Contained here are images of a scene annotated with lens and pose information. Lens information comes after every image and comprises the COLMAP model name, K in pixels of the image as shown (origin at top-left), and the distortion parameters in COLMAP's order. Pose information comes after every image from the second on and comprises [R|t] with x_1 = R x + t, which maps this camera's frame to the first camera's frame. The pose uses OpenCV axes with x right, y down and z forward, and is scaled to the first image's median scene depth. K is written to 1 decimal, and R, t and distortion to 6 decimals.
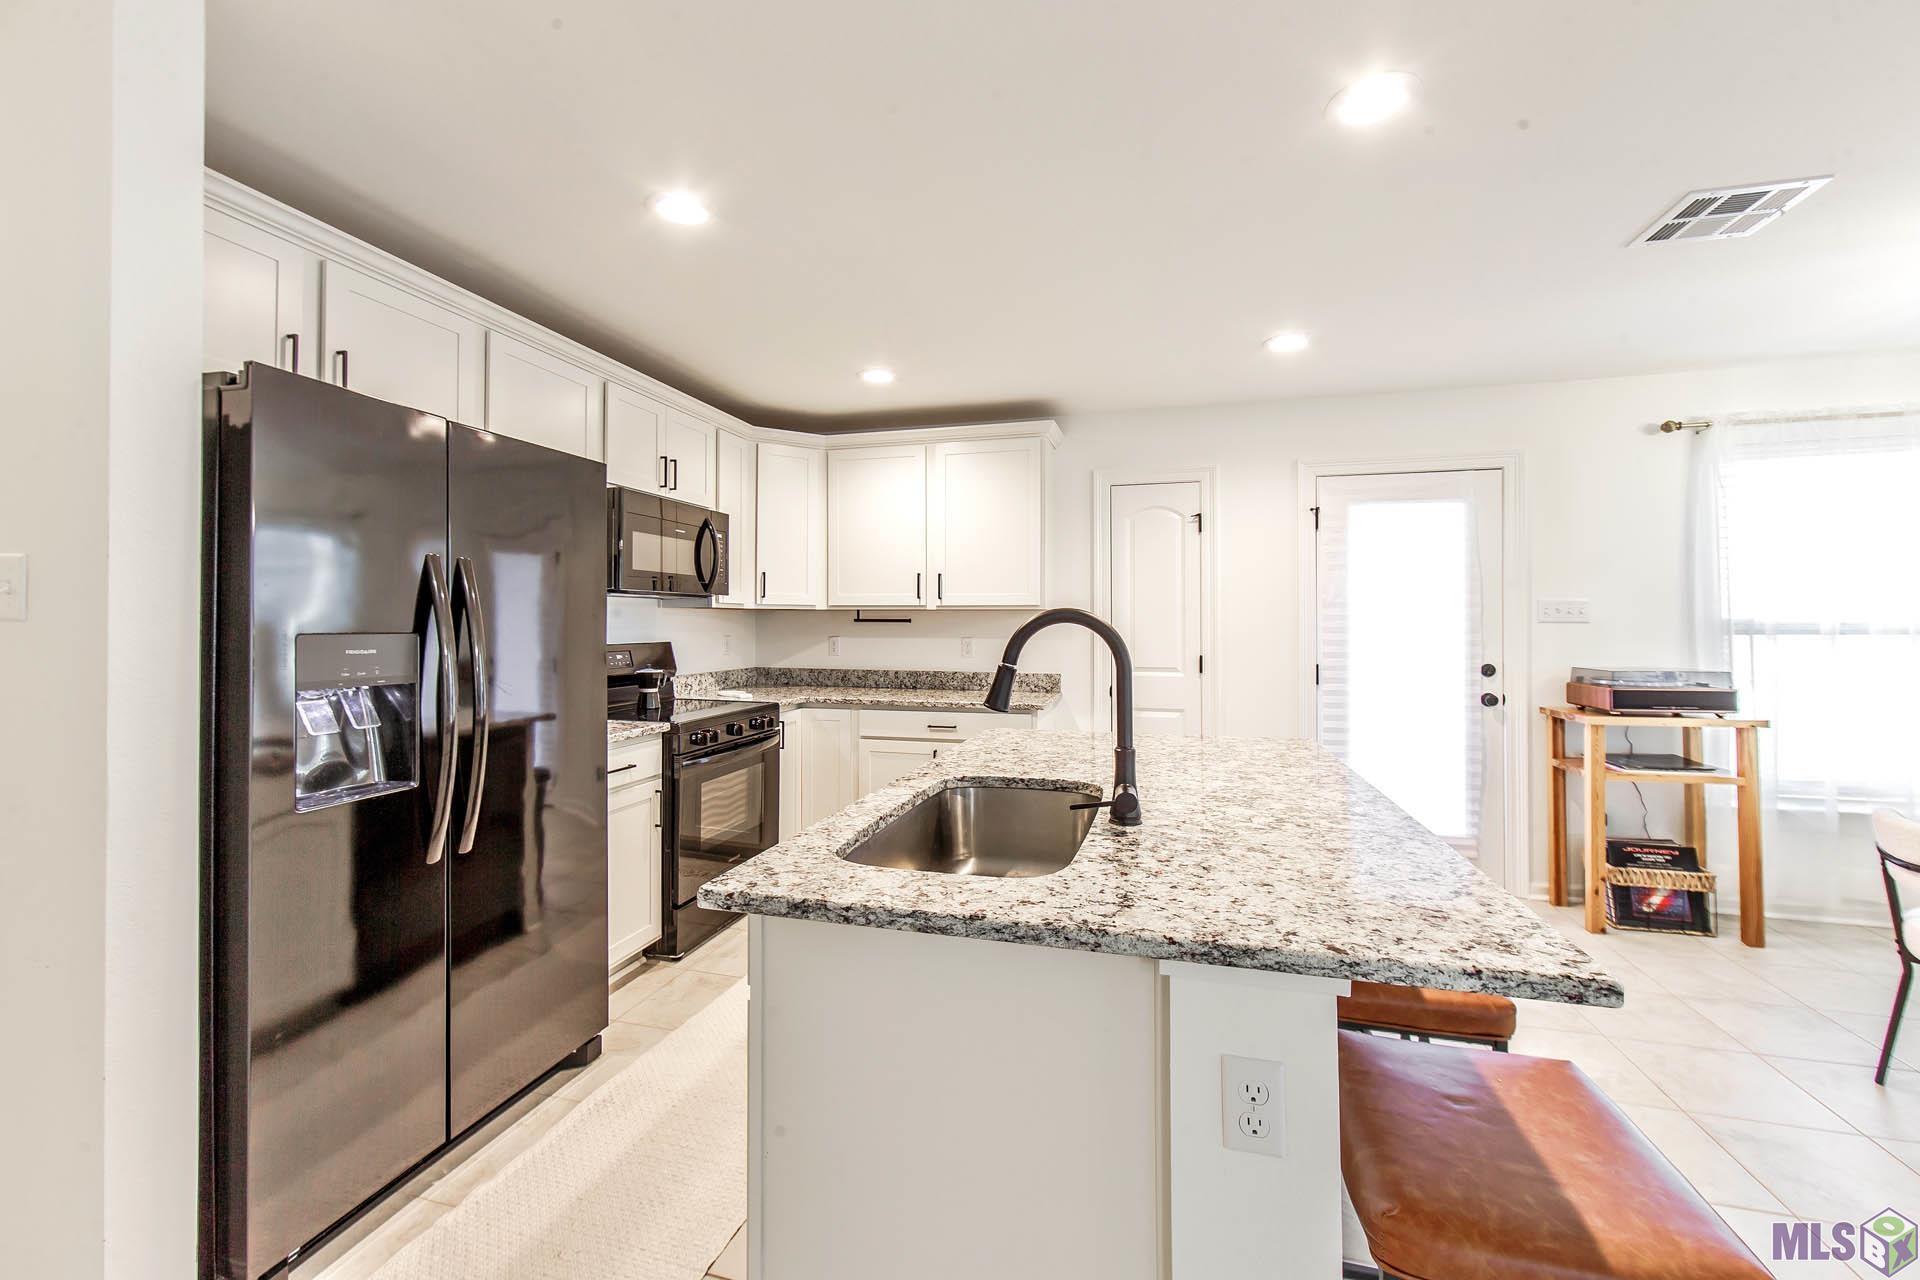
lens RADIAL K [[745.8, 0, 950.3], [0, 745.8, 621.4], [0, 0, 1]] dist [-0.003819, -0.000309]
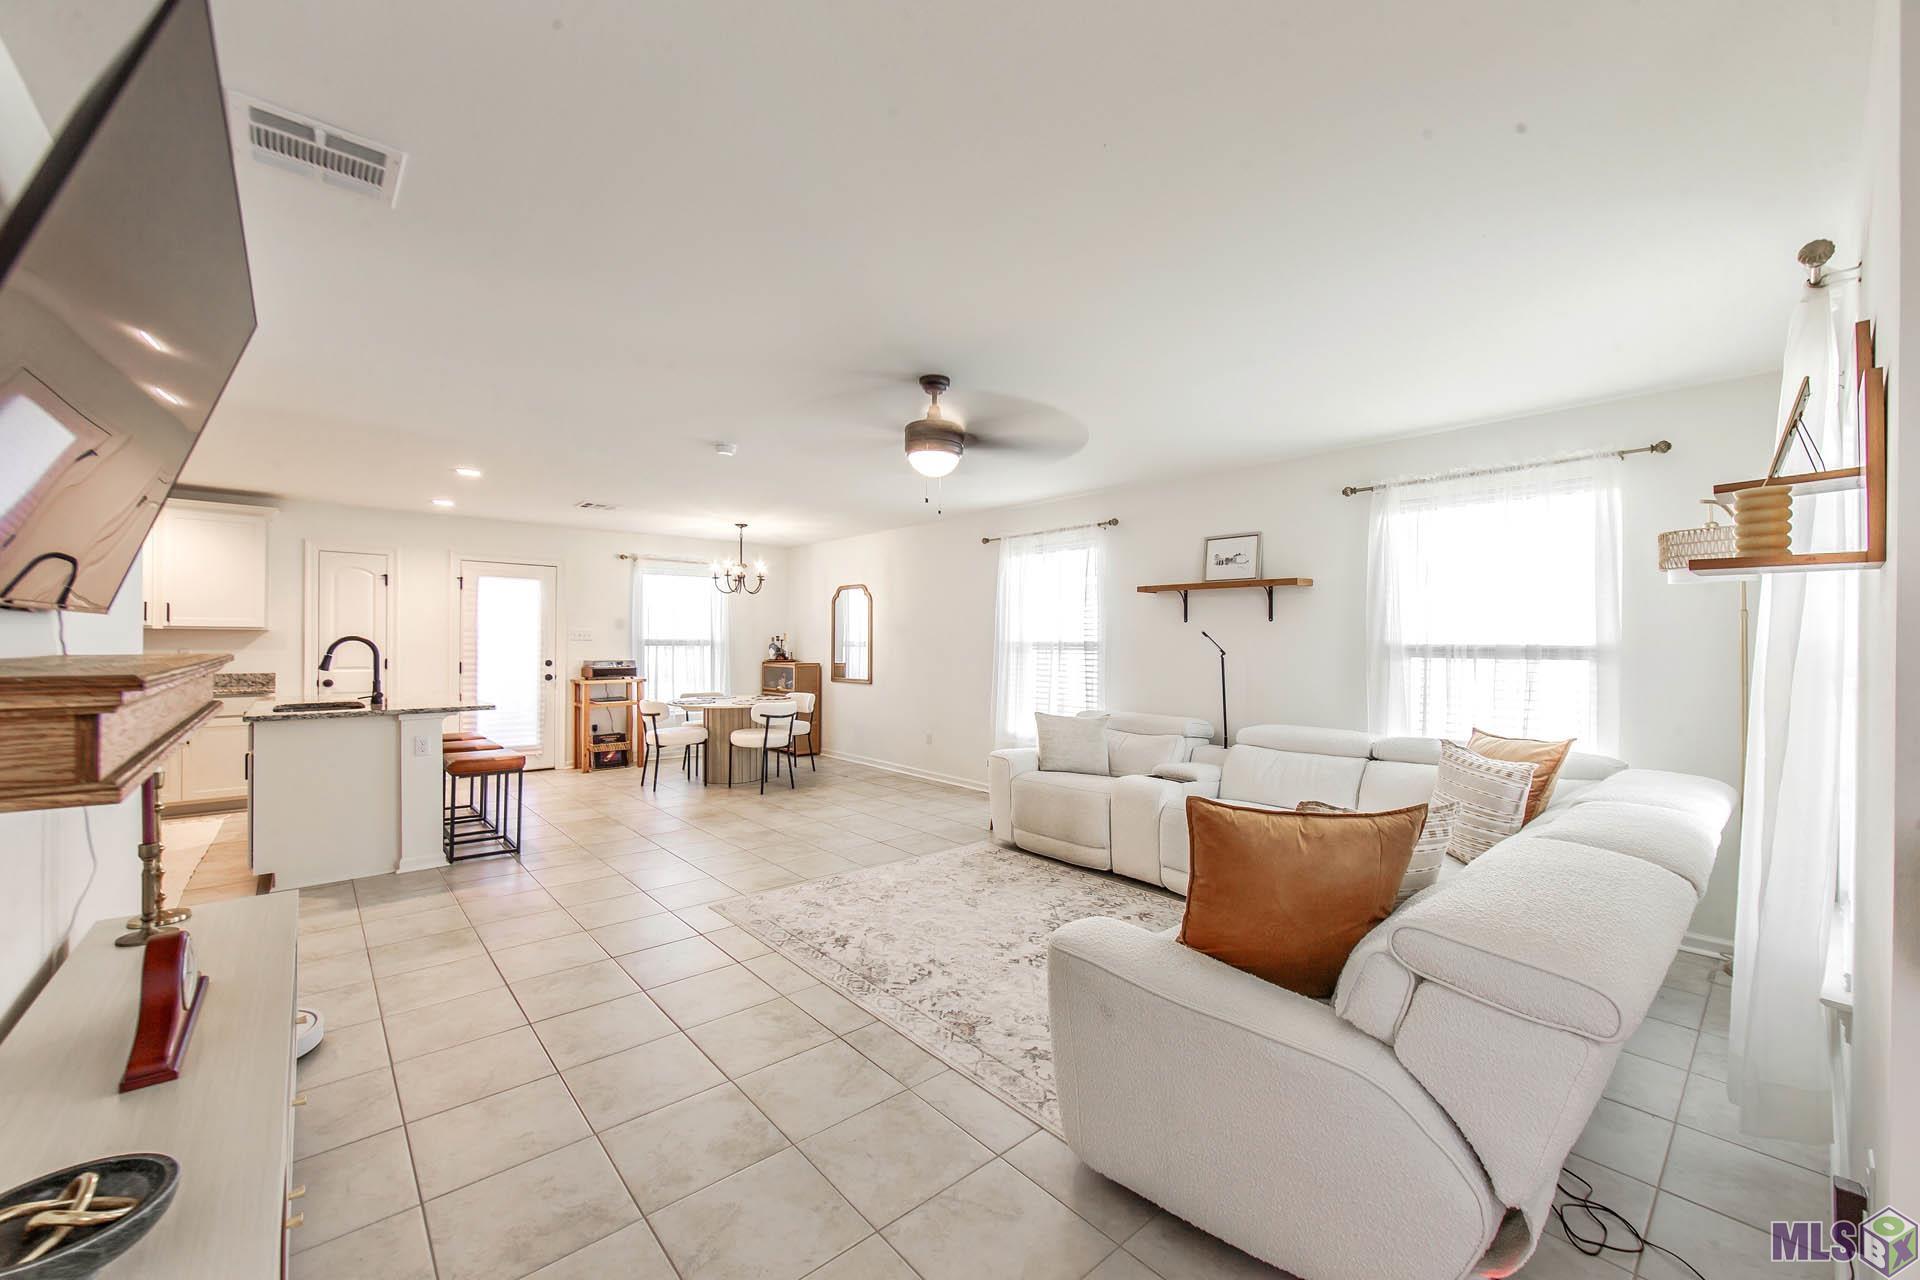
lens RADIAL K [[745.8, 0, 942.5], [0, 745.8, 636.0], [0, 0, 1]] dist [-0.003819, -0.000309]
pose [[0.543728, 0.007883, 0.839224, -0.456080], [-0.009520, 0.999949, -0.003225, -0.014386], [-0.839207, -0.006236, 0.543776, -1.126555]]
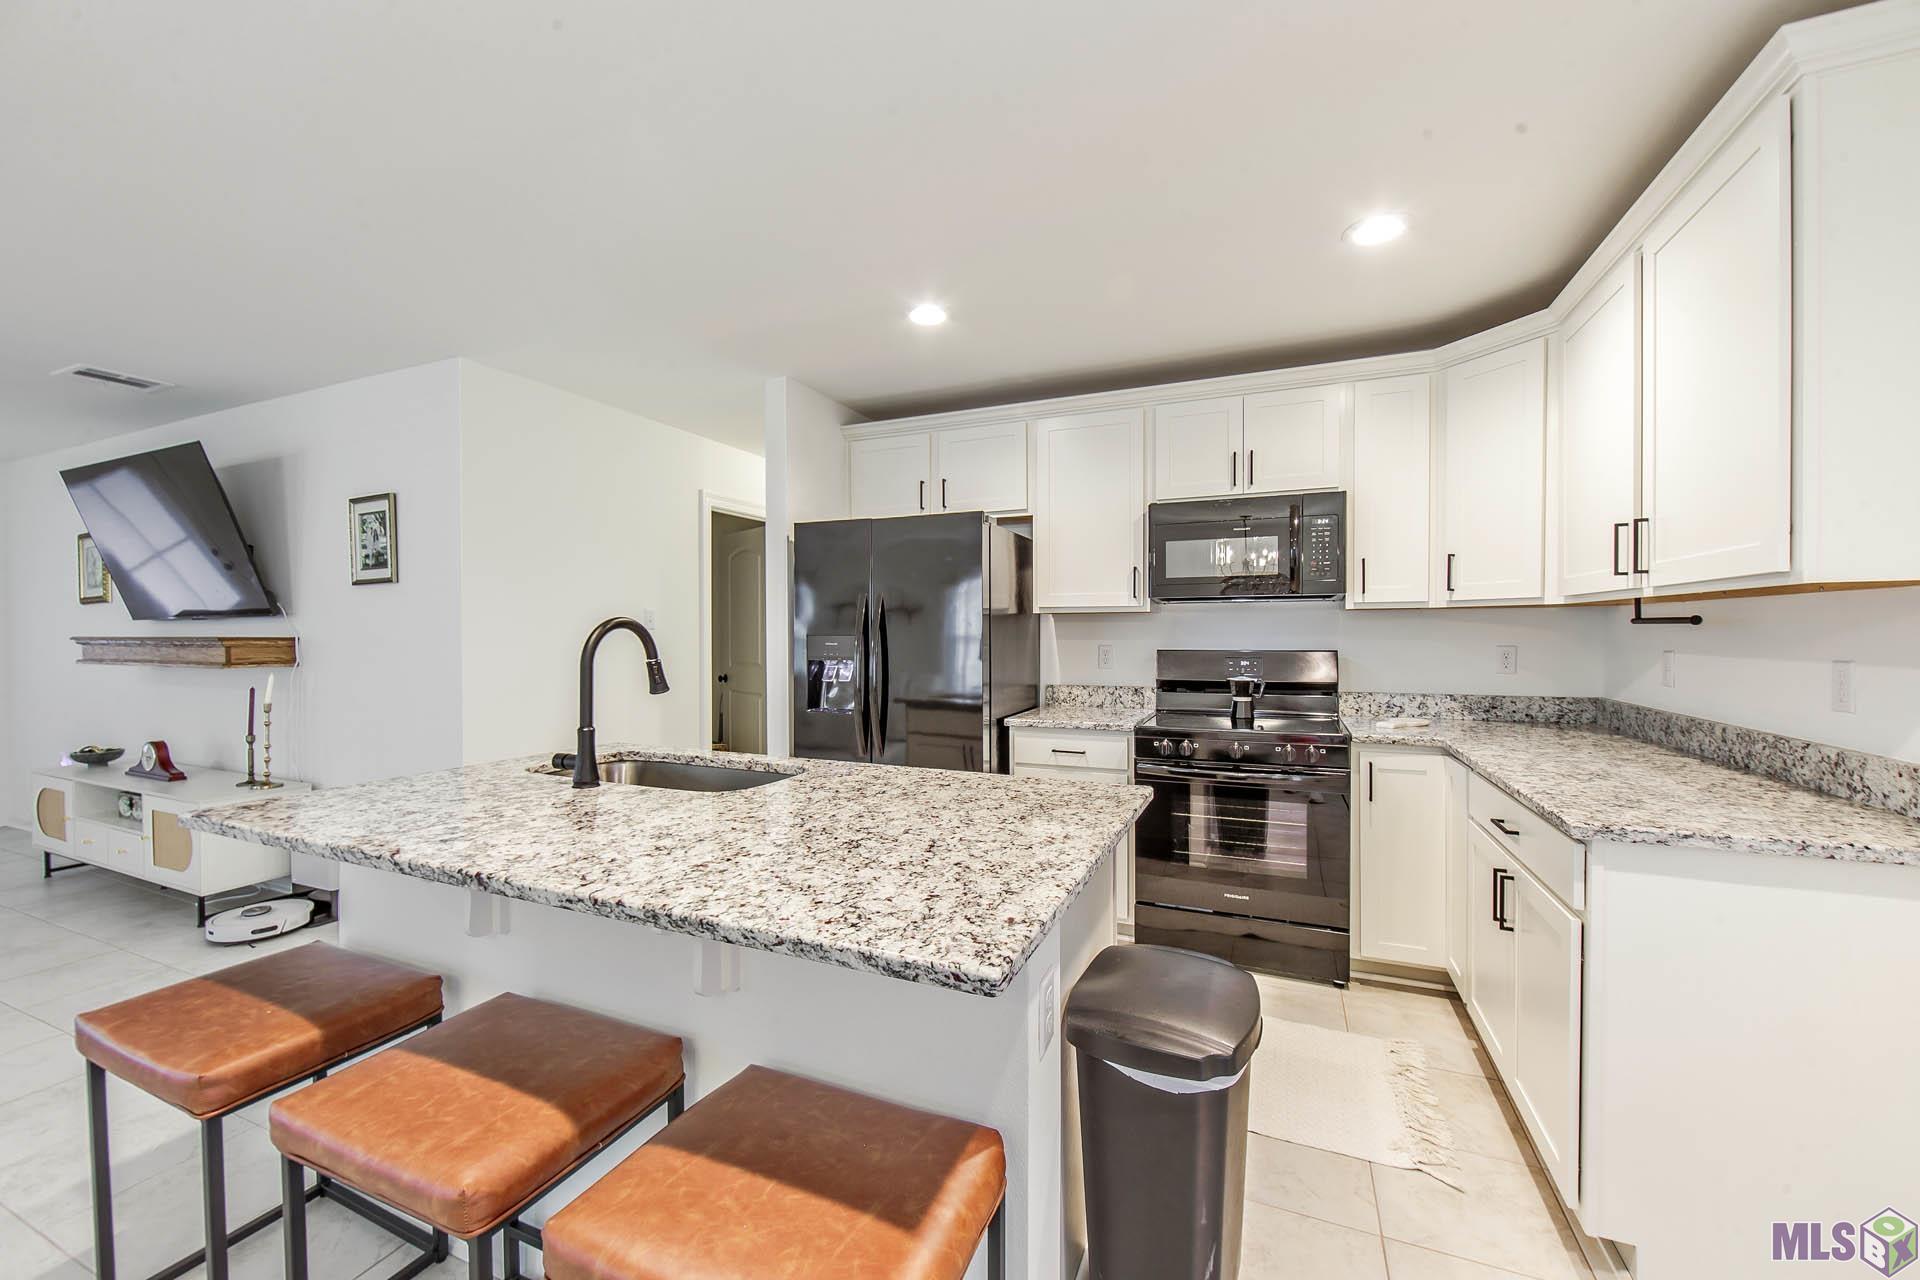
lens RADIAL K [[745.8, 0, 956.5], [0, 745.8, 644.7], [0, 0, 1]] dist [-0.003819, -0.000309]
pose [[-0.131118, 0.014945, -0.991254, 0.571805], [0.008168, 0.999869, 0.013995, 0.005132], [0.991333, -0.006262, -0.131223, 0.726205]]
